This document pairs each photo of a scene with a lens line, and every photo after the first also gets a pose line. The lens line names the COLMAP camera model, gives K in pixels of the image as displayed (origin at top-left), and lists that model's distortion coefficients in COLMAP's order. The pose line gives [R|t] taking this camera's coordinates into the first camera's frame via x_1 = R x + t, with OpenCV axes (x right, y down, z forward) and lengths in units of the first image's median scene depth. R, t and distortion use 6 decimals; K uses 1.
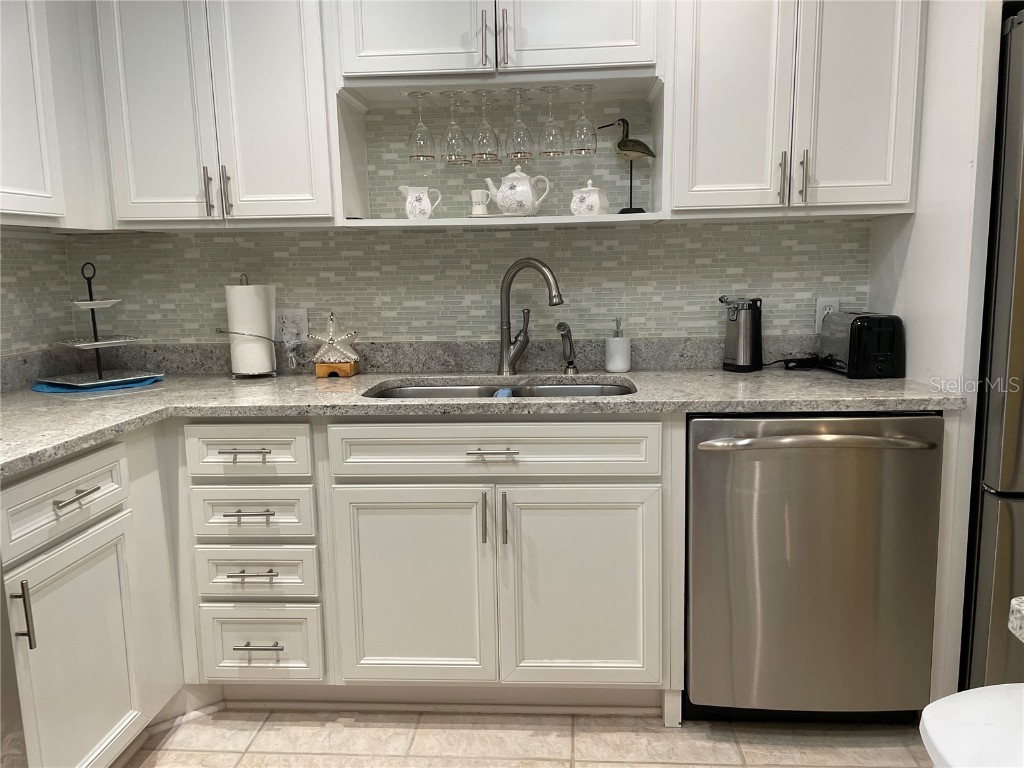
lens RADIAL K [[770.9, 0, 516.8], [0, 770.9, 392.9], [0, 0, 1]] dist [0.099724, -0.128706]
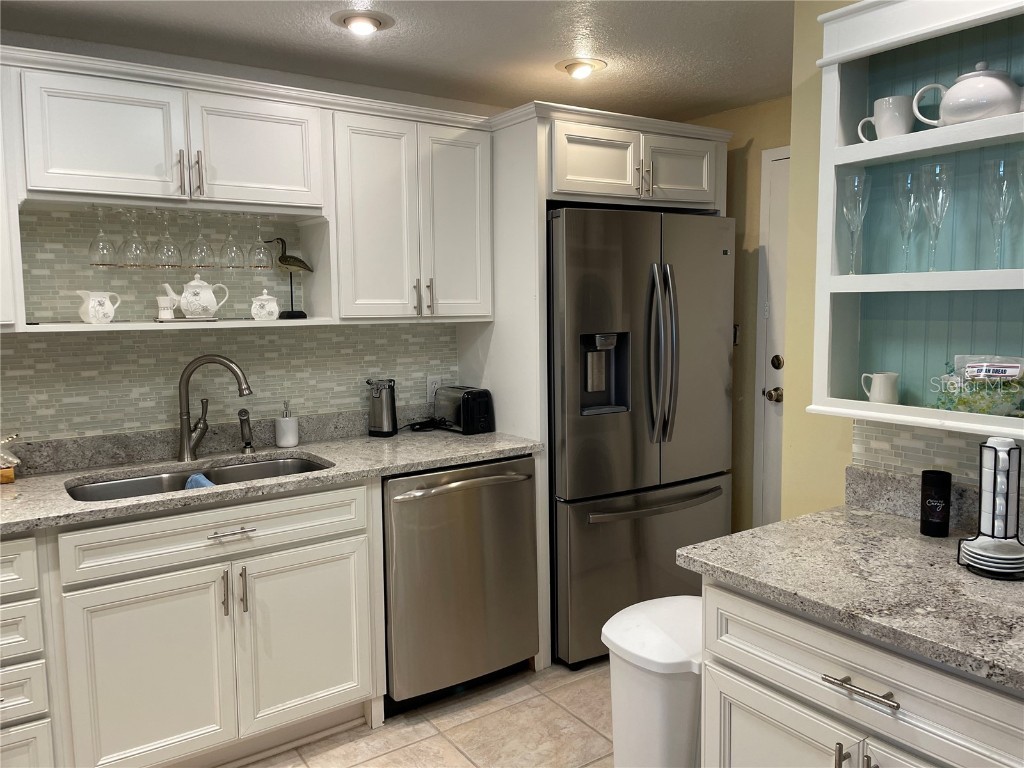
lens RADIAL K [[770.9, 0, 516.2], [0, 770.9, 378.1], [0, 0, 1]] dist [0.099724, -0.128706]
pose [[0.786865, -0.051597, 0.614964, -0.340343], [0.093476, 0.994966, -0.036125, -0.059753], [-0.610004, 0.085910, 0.787727, -0.159924]]
